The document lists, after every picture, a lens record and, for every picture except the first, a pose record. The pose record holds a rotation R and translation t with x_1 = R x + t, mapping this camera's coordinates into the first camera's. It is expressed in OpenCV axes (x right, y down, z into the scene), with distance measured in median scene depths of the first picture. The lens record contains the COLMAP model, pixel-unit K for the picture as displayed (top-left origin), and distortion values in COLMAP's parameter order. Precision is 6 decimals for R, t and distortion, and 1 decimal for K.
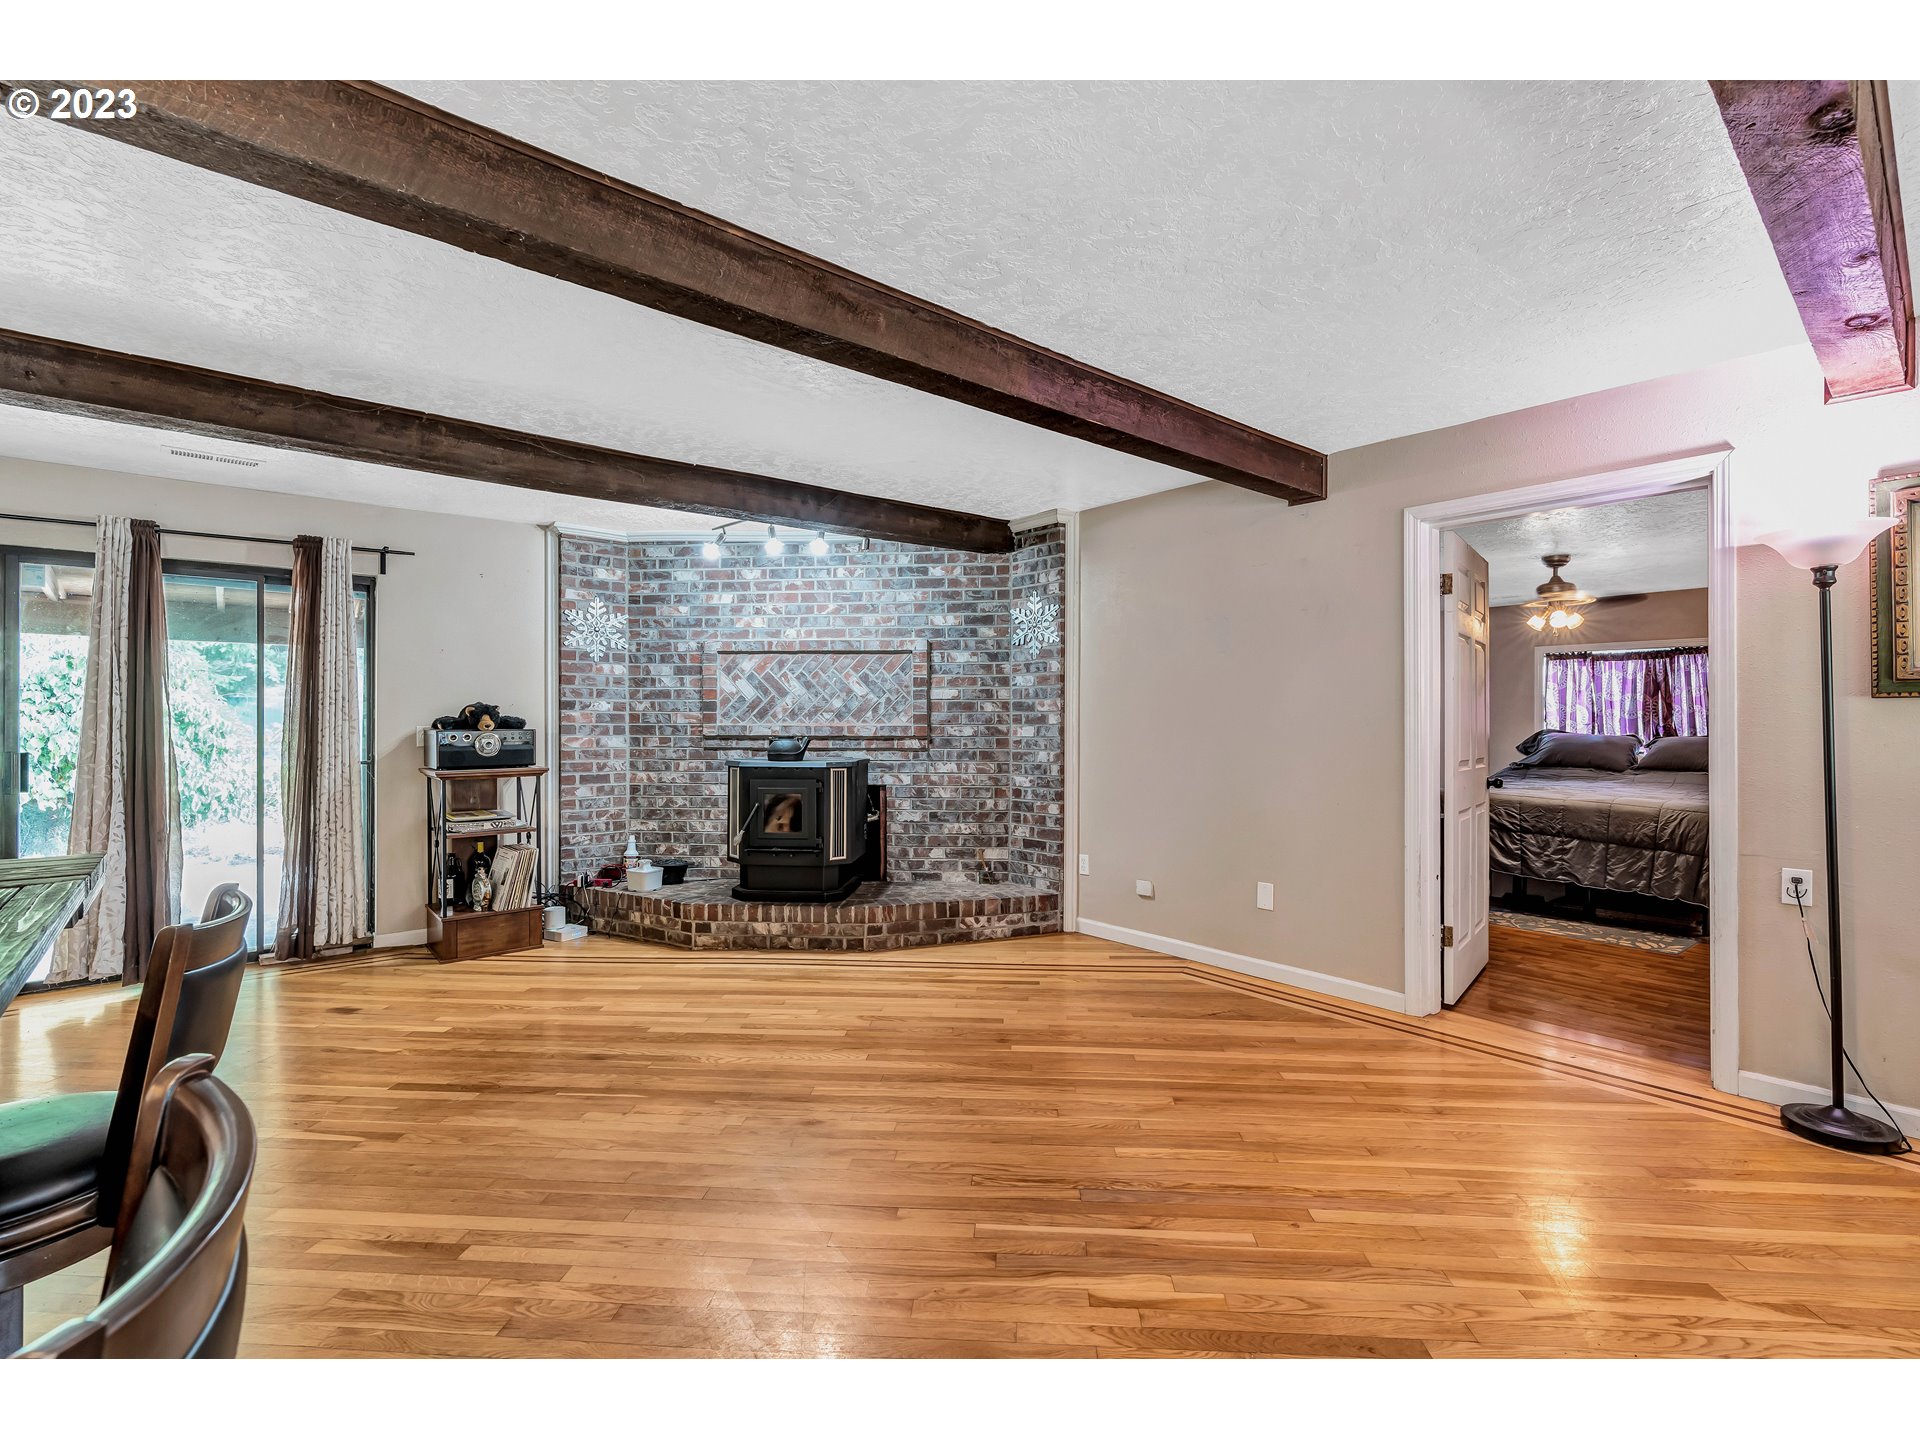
lens RADIAL K [[889.4, 0, 960.0], [0, 889.4, 720.0], [0, 0, 1]] dist [-0.017552, 0.000399]
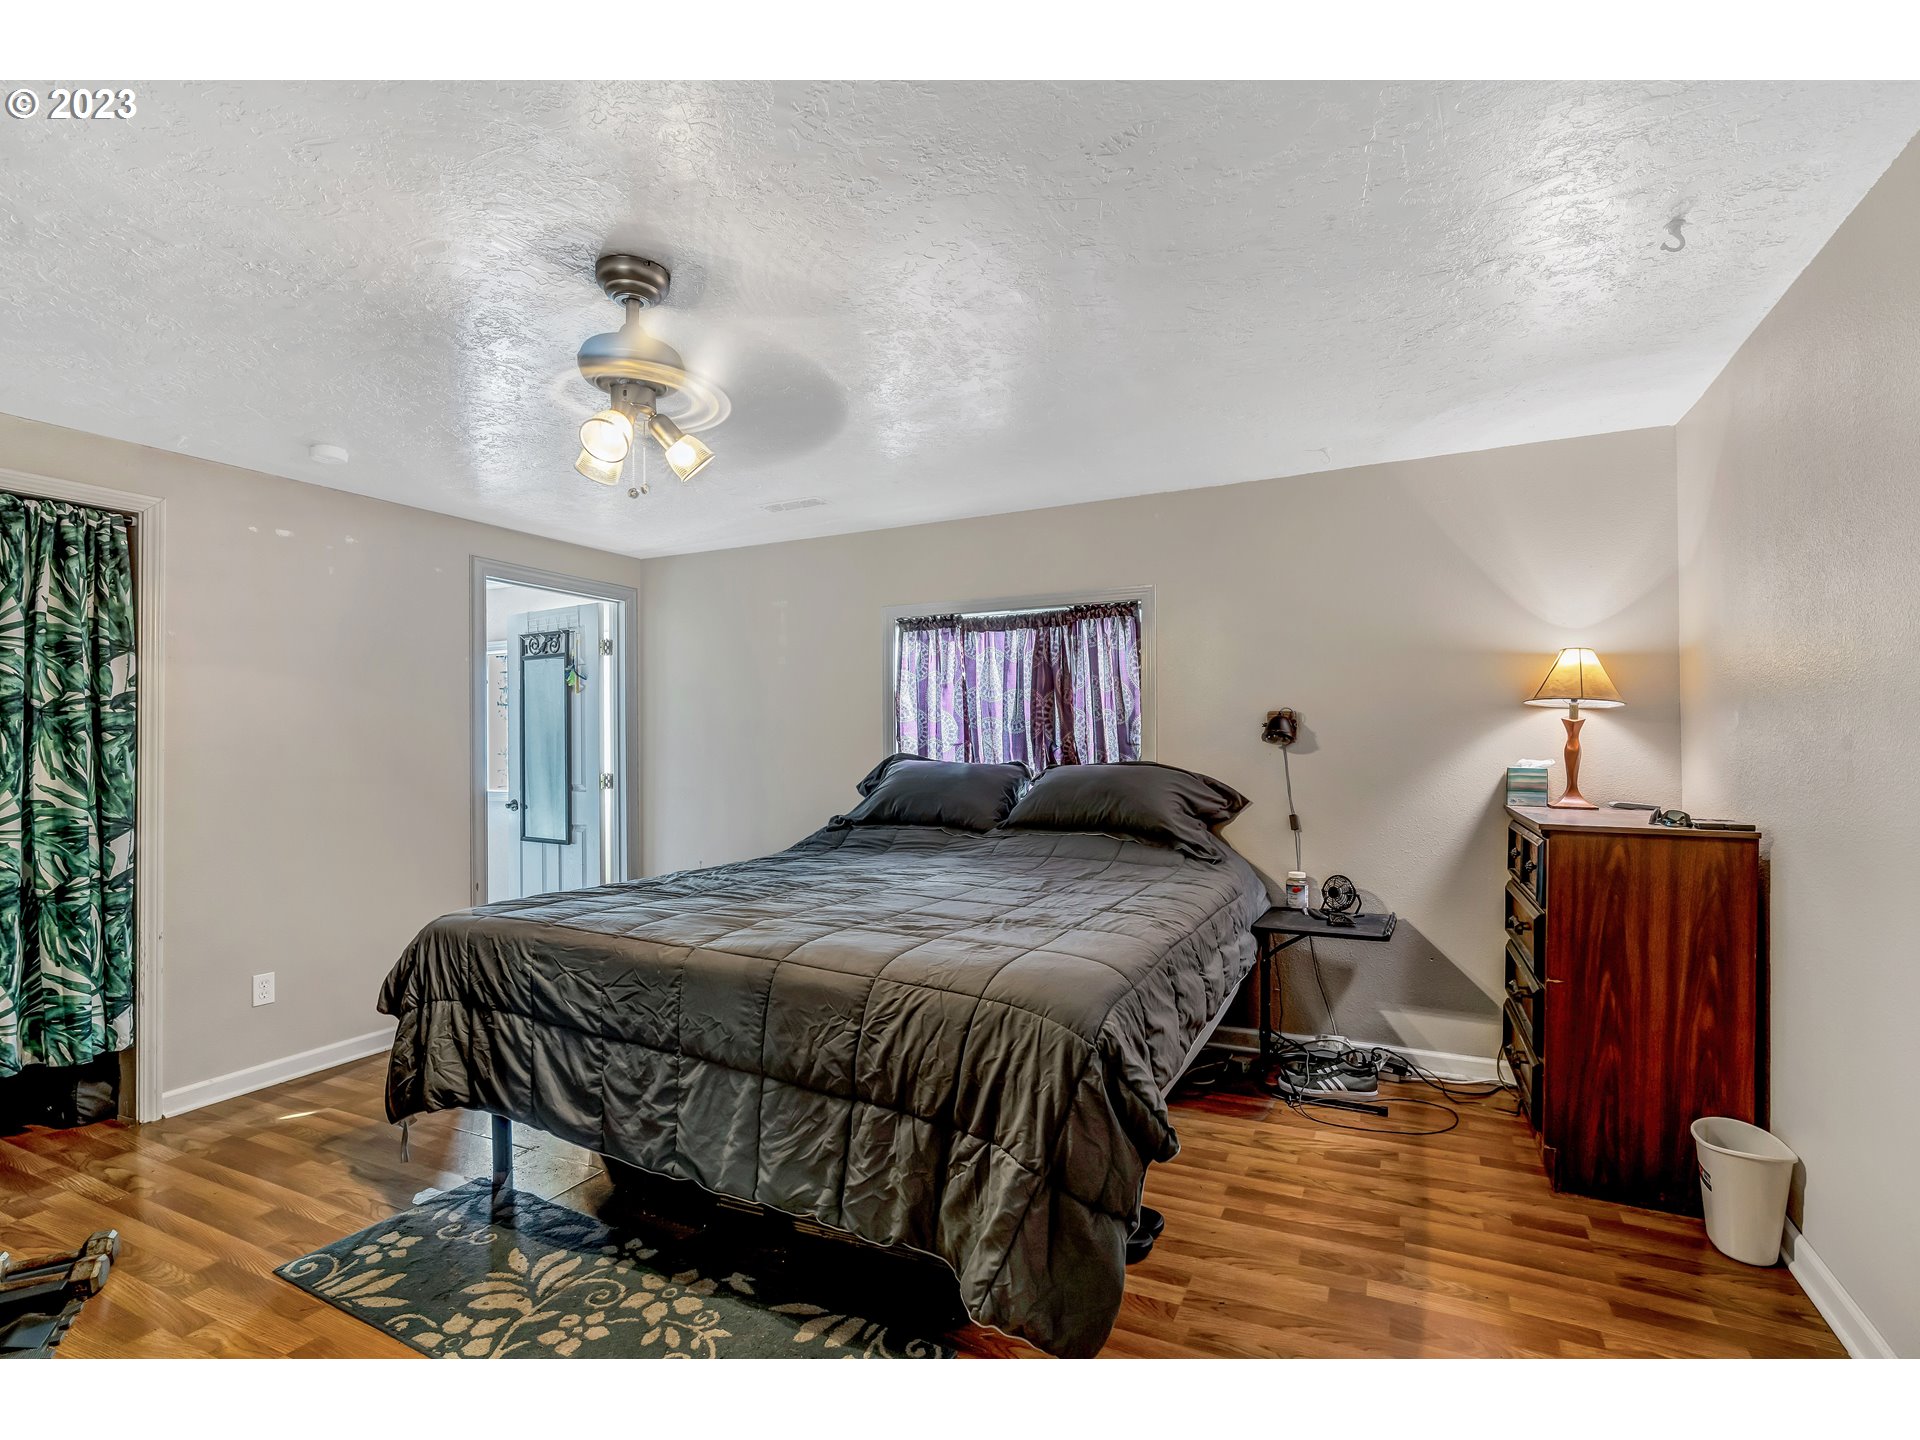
lens RADIAL K [[889.4, 0, 960.0], [0, 889.4, 720.0], [0, 0, 1]] dist [-0.017552, 0.000399]
pose [[0.933910, -0.004261, 0.357484, 0.532826], [0.013104, 0.999665, -0.022319, 0.002257], [-0.357269, 0.025529, 0.933653, 0.490078]]
